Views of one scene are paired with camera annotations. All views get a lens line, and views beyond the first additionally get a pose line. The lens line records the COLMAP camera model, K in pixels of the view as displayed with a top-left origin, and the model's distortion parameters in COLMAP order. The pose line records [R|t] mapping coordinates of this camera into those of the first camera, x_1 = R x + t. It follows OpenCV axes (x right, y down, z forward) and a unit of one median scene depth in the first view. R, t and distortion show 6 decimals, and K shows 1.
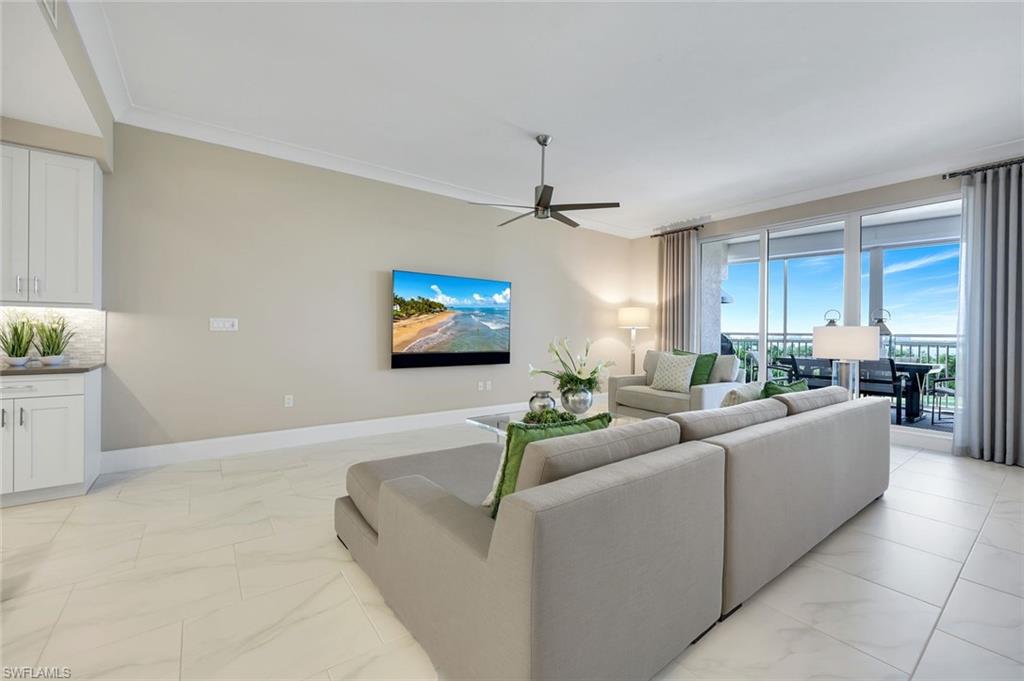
lens RADIAL K [[421.1, 0, 511.2], [0, 421.1, 334.1], [0, 0, 1]] dist [-0.002411, 0.001679]
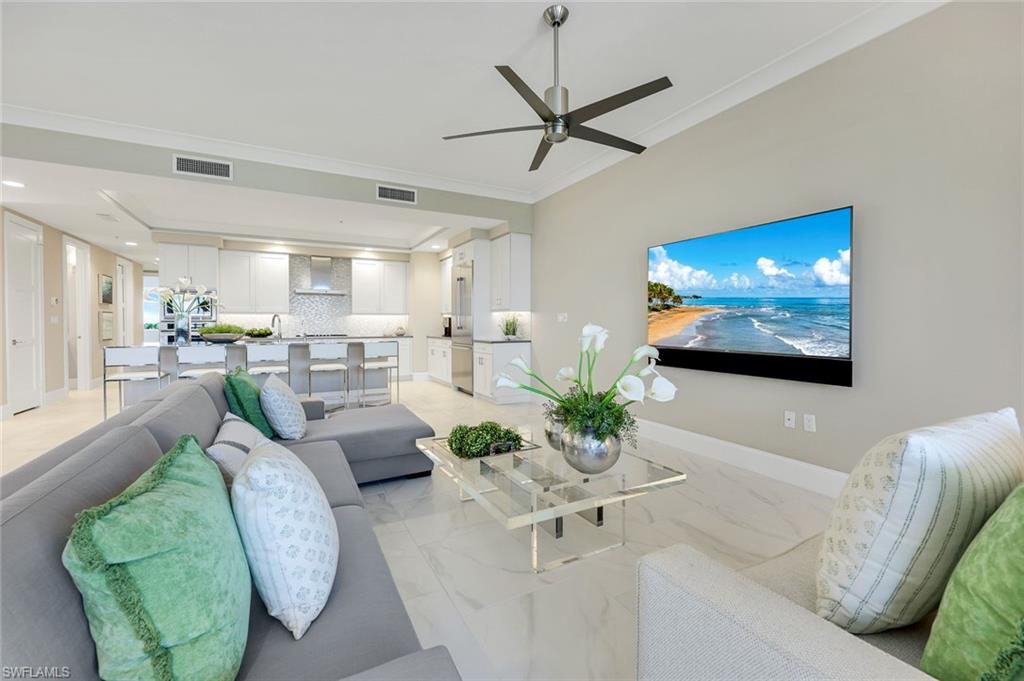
lens RADIAL K [[417.0, 0, 524.9], [0, 417.0, 324.8], [0, 0, 1]] dist [-0.000576, -0.000882]
pose [[-0.127975, -0.006984, -0.991753, 0.634632], [-0.000361, 0.999975, -0.006996, 0.010147], [0.991777, -0.000538, -0.127974, 0.940221]]
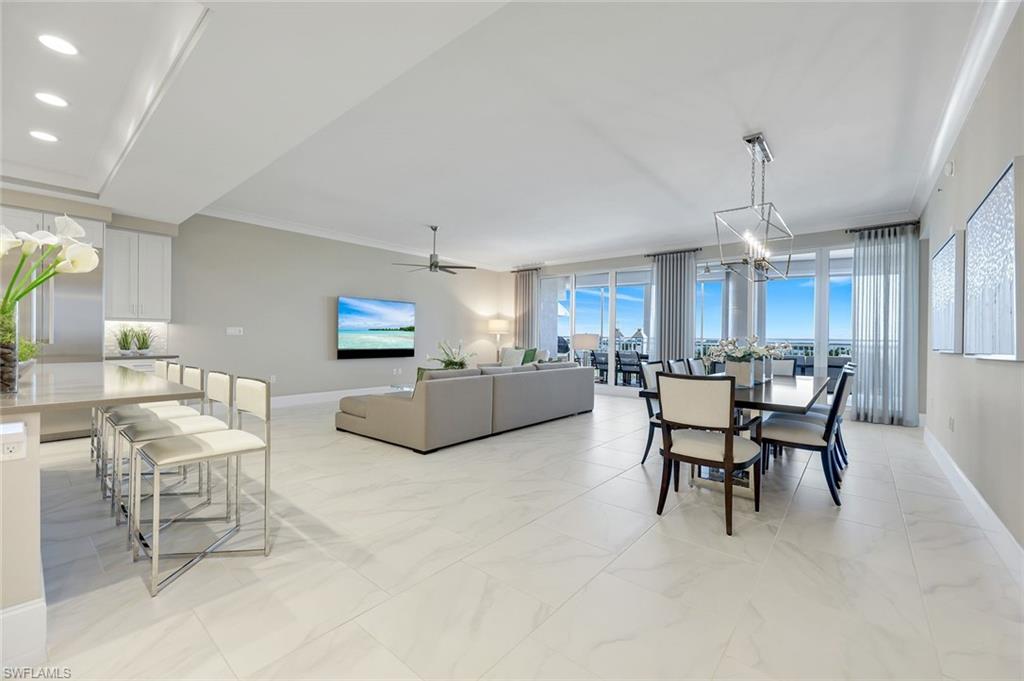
lens RADIAL K [[417.0, 0, 507.1], [0, 417.0, 338.6], [0, 0, 1]] dist [-0.000576, -0.000882]
pose [[0.974511, 0.000126, 0.224342, -0.018963], [-0.000769, 0.999996, 0.002782, 0.000708], [-0.224341, -0.002883, 0.974507, -0.707832]]
